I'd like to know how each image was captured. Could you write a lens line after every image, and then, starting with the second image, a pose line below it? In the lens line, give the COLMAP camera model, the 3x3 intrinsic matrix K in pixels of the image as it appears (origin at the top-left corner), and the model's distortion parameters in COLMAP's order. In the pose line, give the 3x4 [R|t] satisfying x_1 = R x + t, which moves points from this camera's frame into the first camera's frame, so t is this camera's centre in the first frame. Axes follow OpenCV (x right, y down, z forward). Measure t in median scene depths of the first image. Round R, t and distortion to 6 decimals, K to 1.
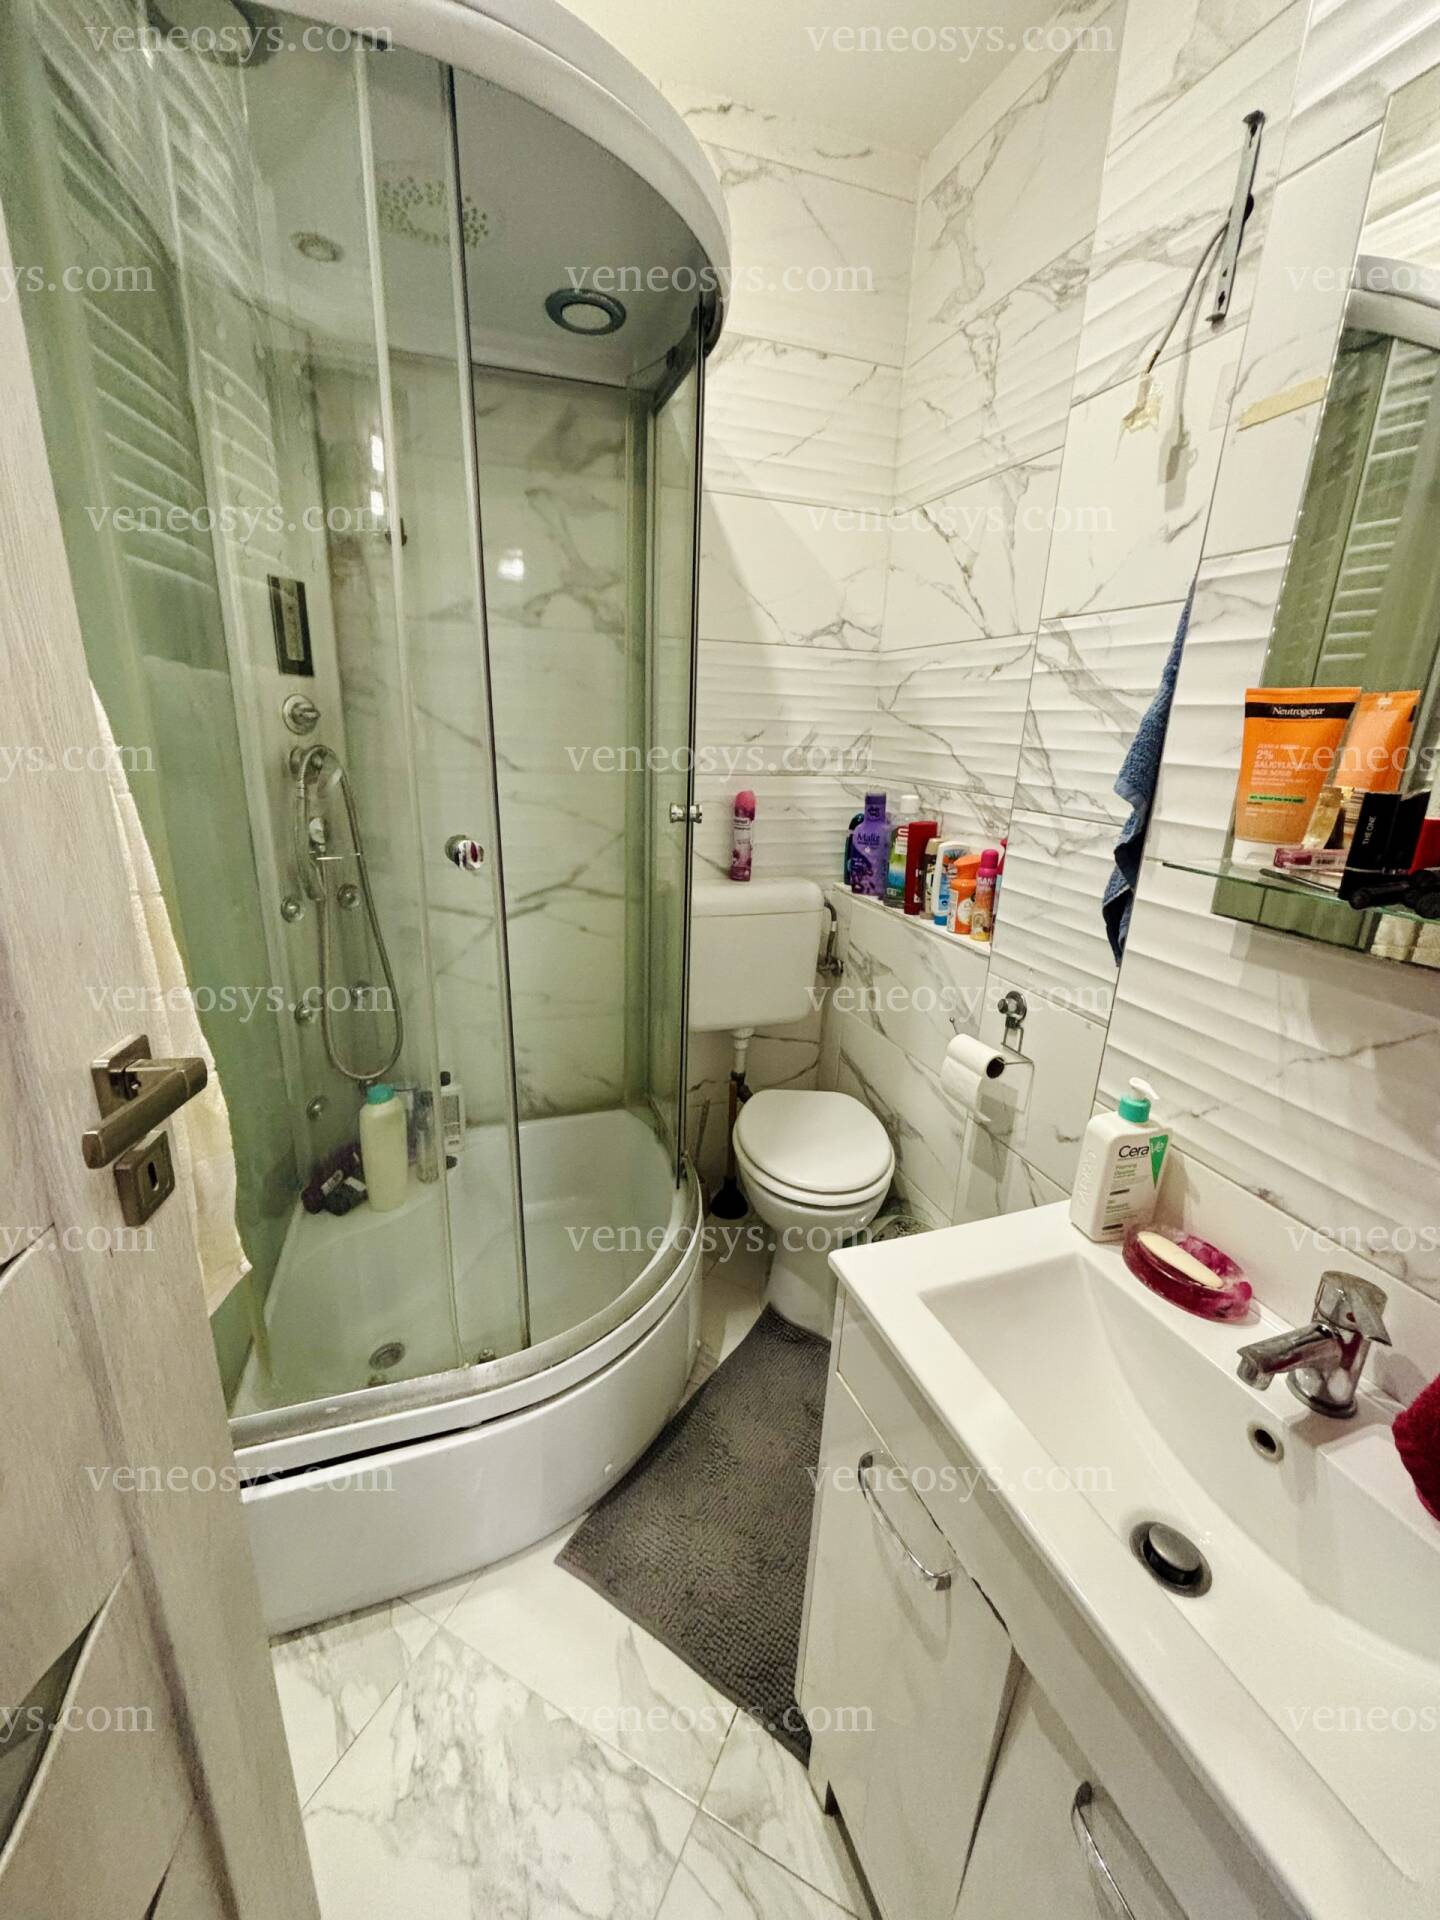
lens RADIAL K [[777.1, 0, 717.8], [0, 777.1, 955.7], [0, 0, 1]] dist [0.003001, 0.000515]
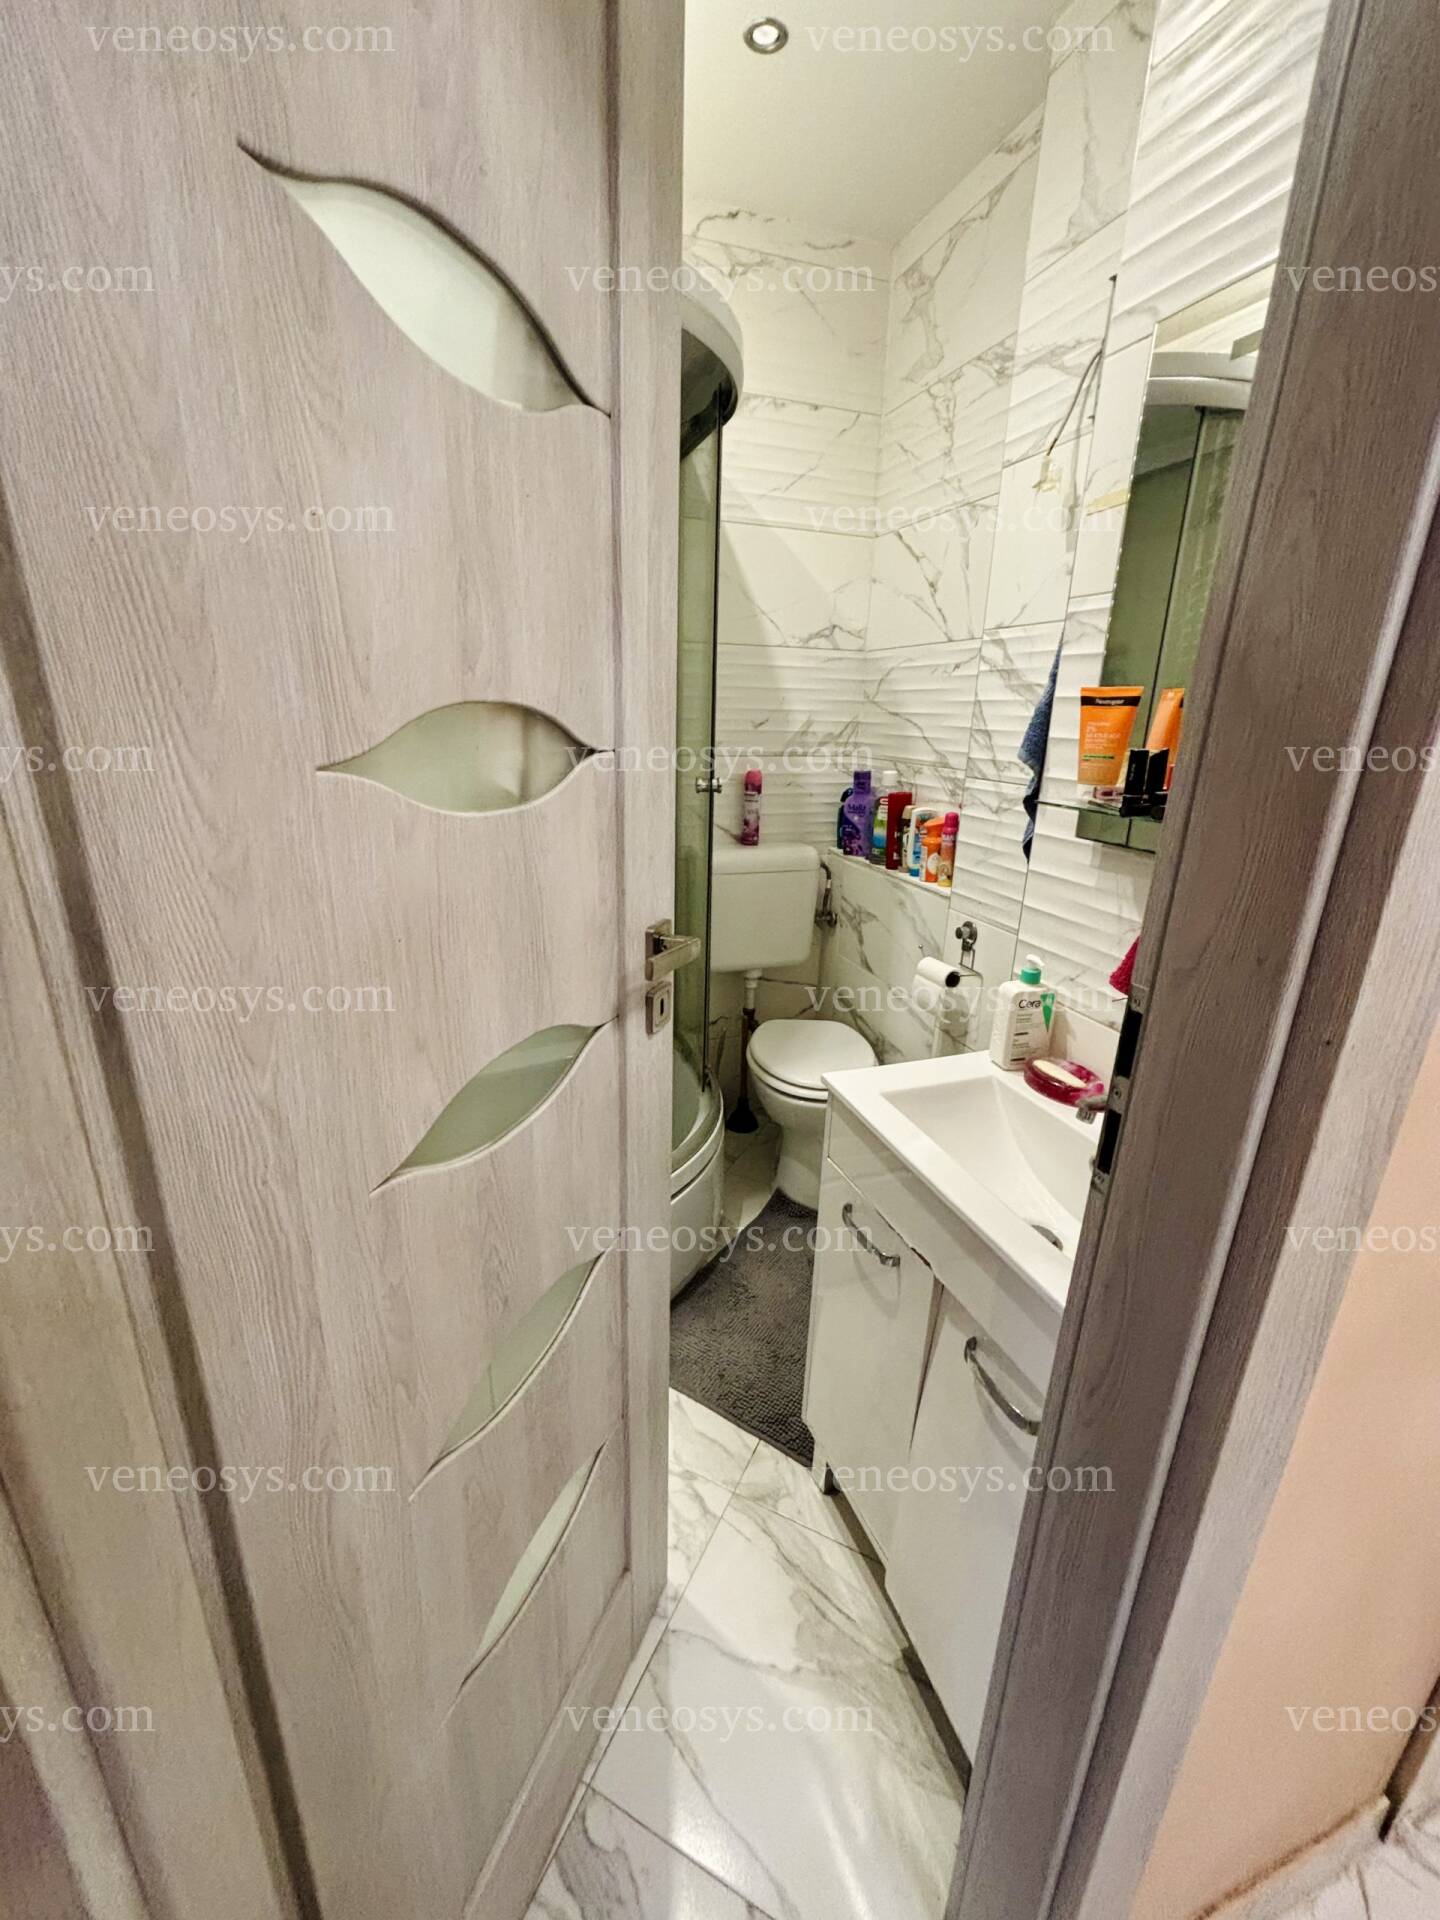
lens RADIAL K [[777.1, 0, 719.9], [0, 777.1, 963.4], [0, 0, 1]] dist [0.003001, 0.000515]
pose [[0.999931, -0.011373, 0.002817, -0.030281], [0.011311, 0.999714, 0.021092, 0.080295], [-0.003056, -0.021059, 0.999774, -0.268373]]
